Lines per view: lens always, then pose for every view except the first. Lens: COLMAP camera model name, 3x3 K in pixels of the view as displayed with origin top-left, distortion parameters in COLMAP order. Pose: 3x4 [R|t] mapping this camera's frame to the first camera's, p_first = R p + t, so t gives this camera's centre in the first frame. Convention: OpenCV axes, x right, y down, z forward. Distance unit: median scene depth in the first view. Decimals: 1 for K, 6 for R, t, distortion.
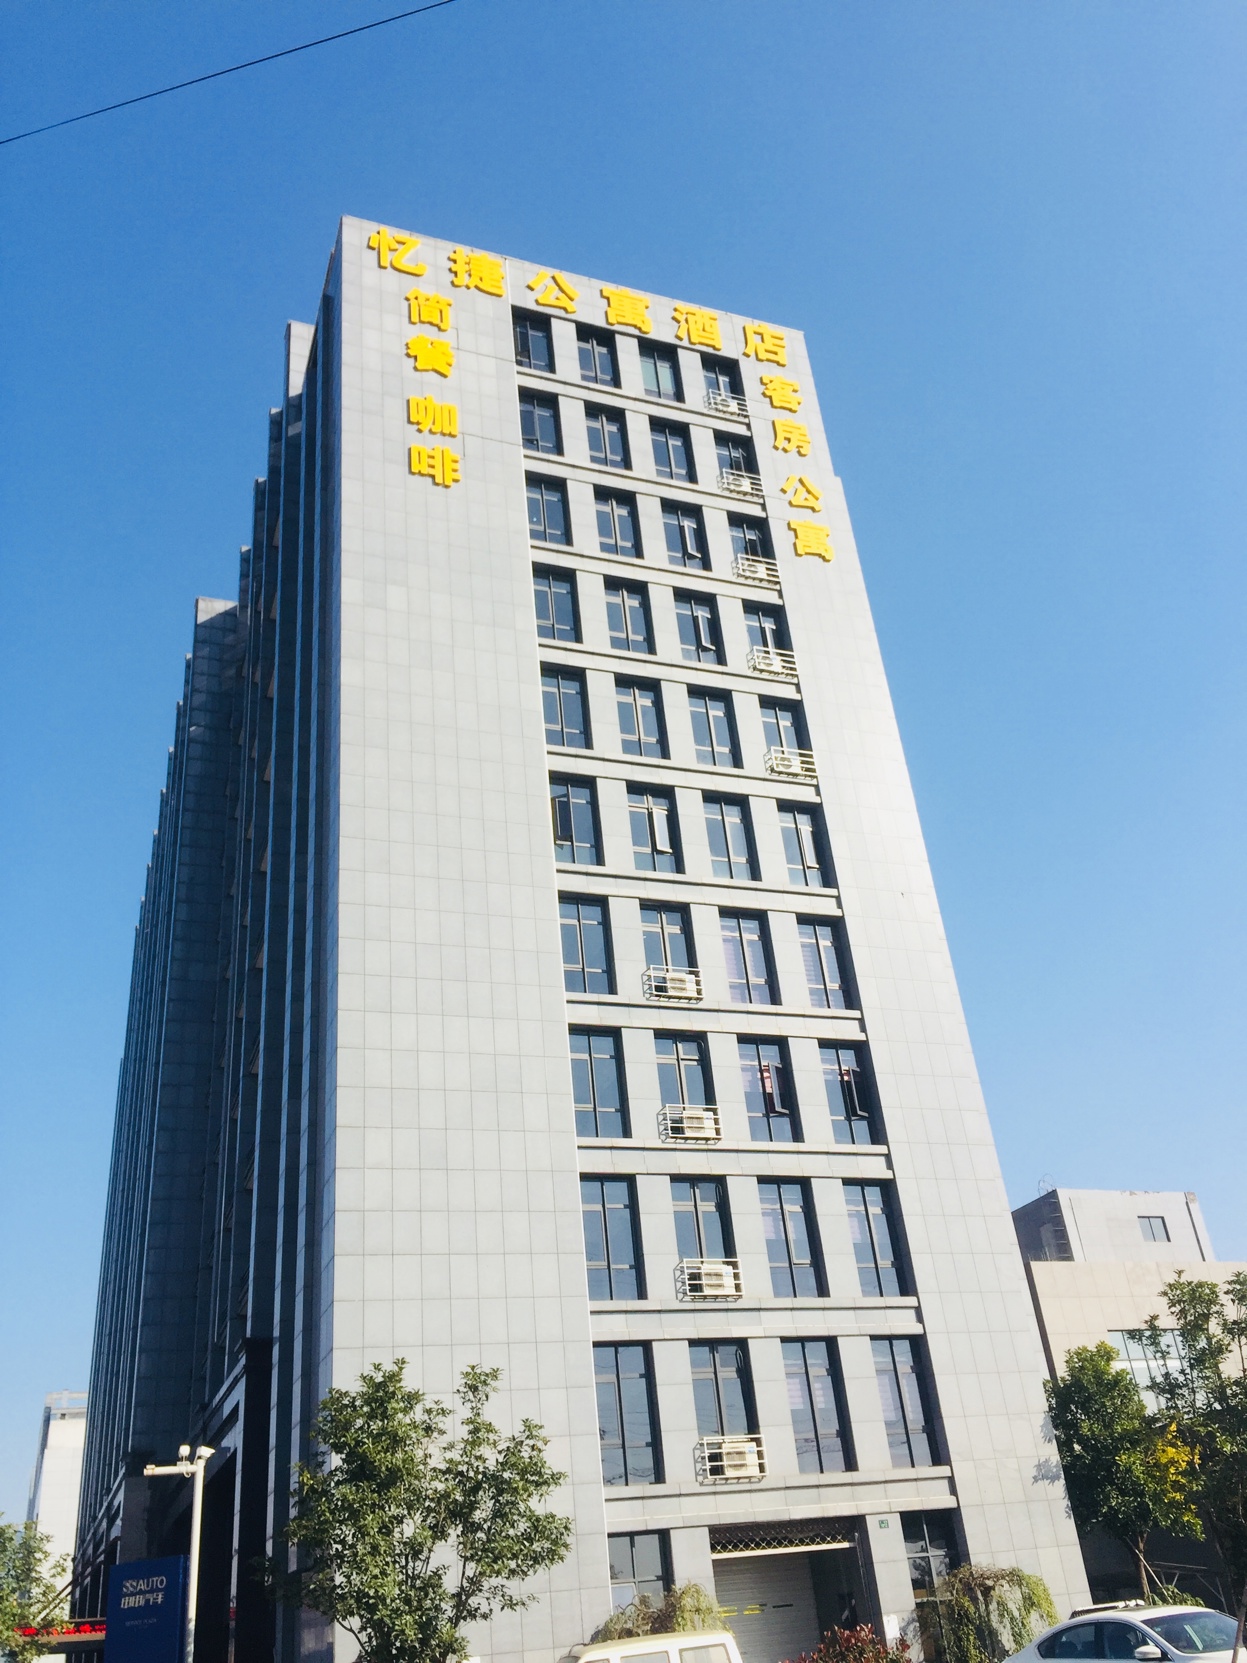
lens RADIAL K [[1413.7, 0, 623.5], [0, 1413.7, 831.5], [0, 0, 1]] dist [0.068615, -0.077215]
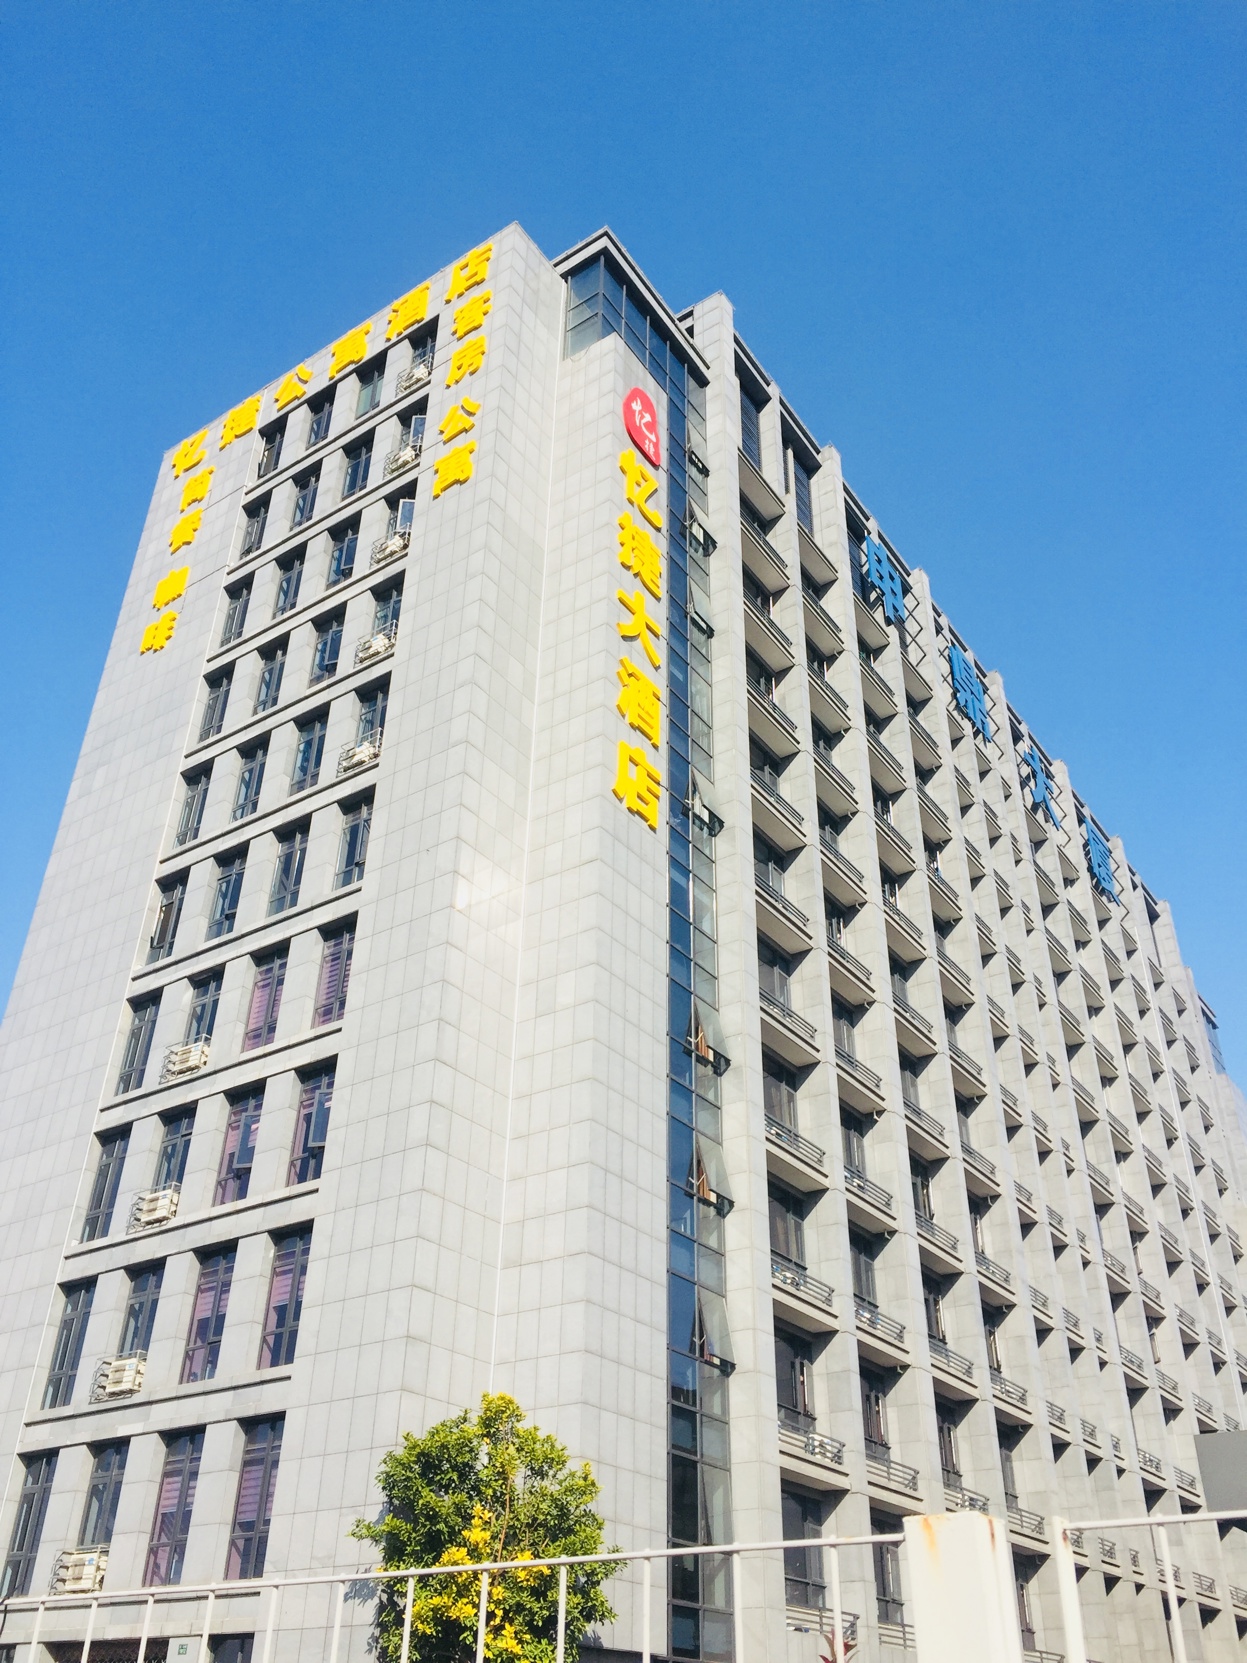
lens RADIAL K [[1413.7, 0, 623.5], [0, 1413.7, 831.5], [0, 0, 1]] dist [0.068615, -0.077215]
pose [[0.556876, -0.367191, -0.745023, 1.065184], [0.354878, 0.916166, -0.186283, 0.275439], [0.750966, -0.160656, 0.640499, 0.689011]]
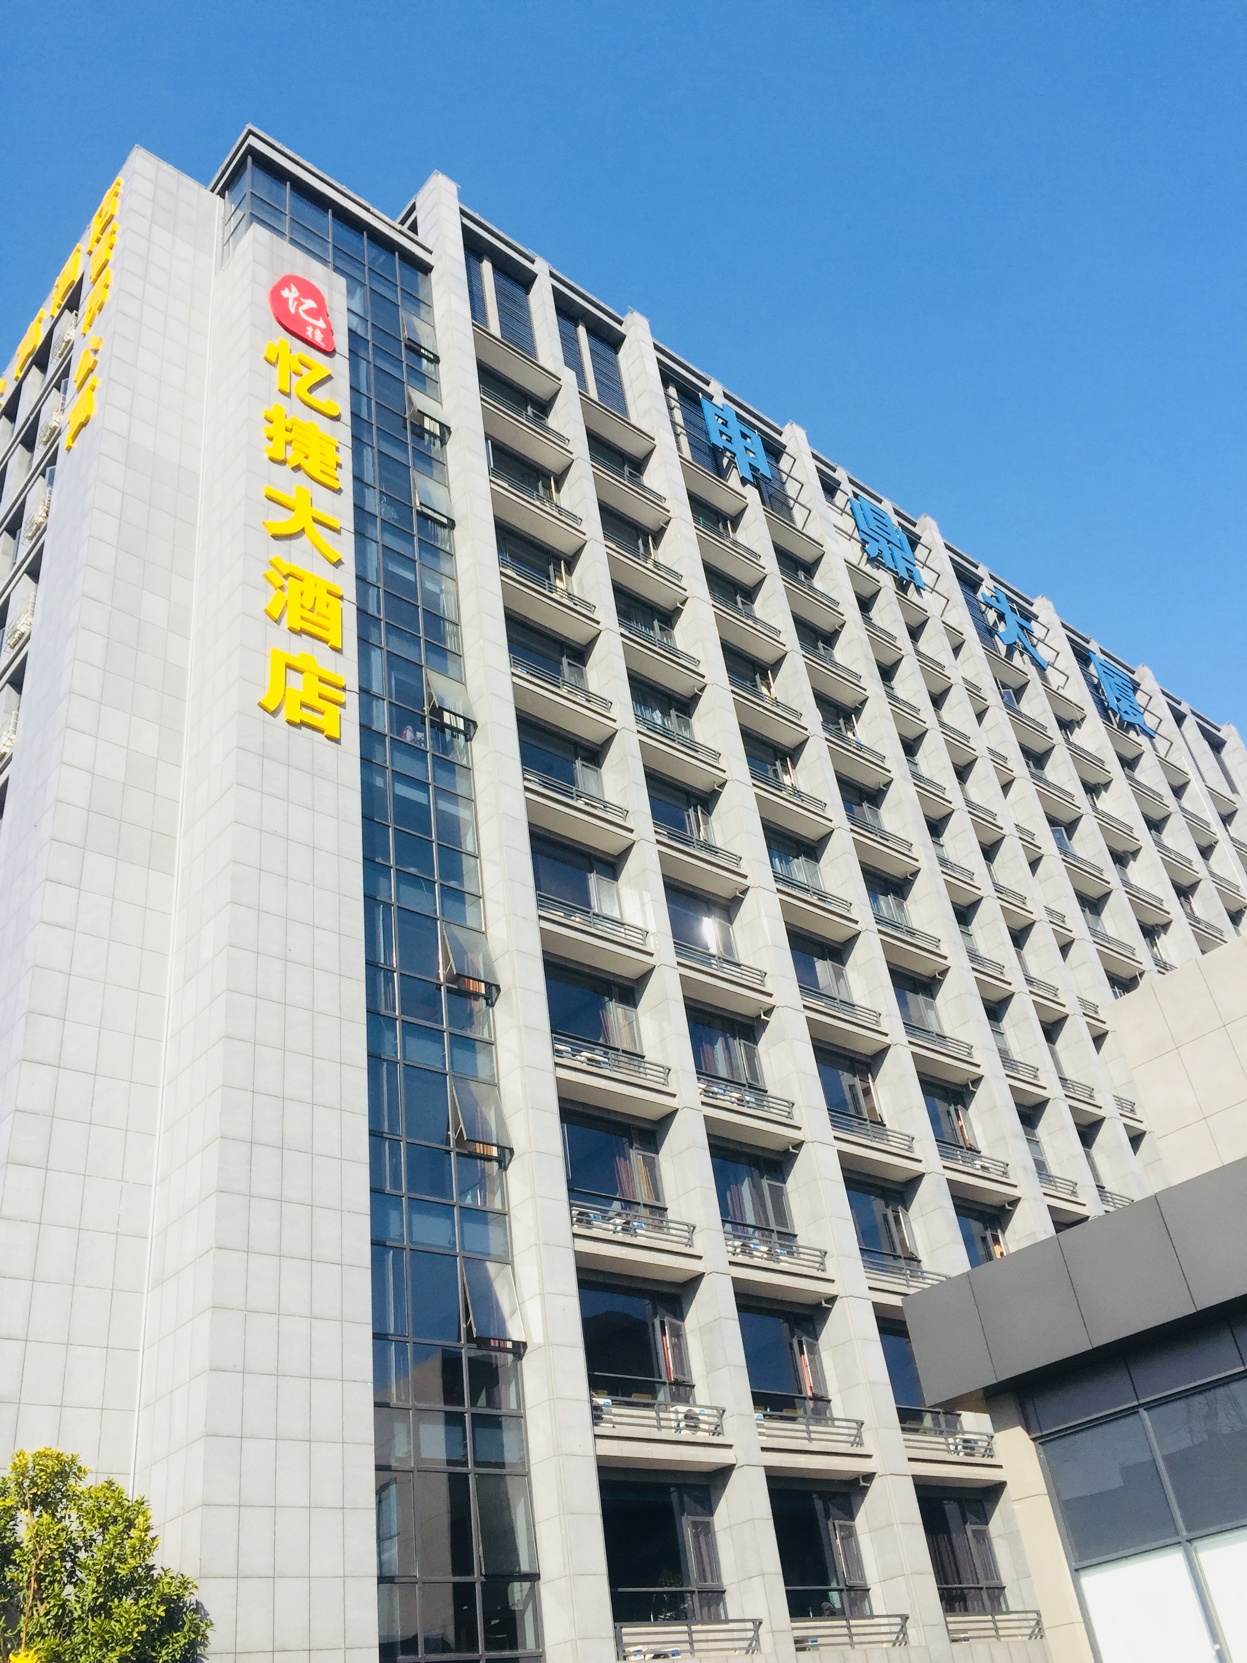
lens RADIAL K [[1413.7, 0, 623.5], [0, 1413.7, 831.5], [0, 0, 1]] dist [0.068615, -0.077215]
pose [[0.350731, -0.500767, -0.791341, 1.027419], [0.550449, 0.793872, -0.258405, 0.461142], [0.757624, -0.344962, 0.554082, 1.011503]]
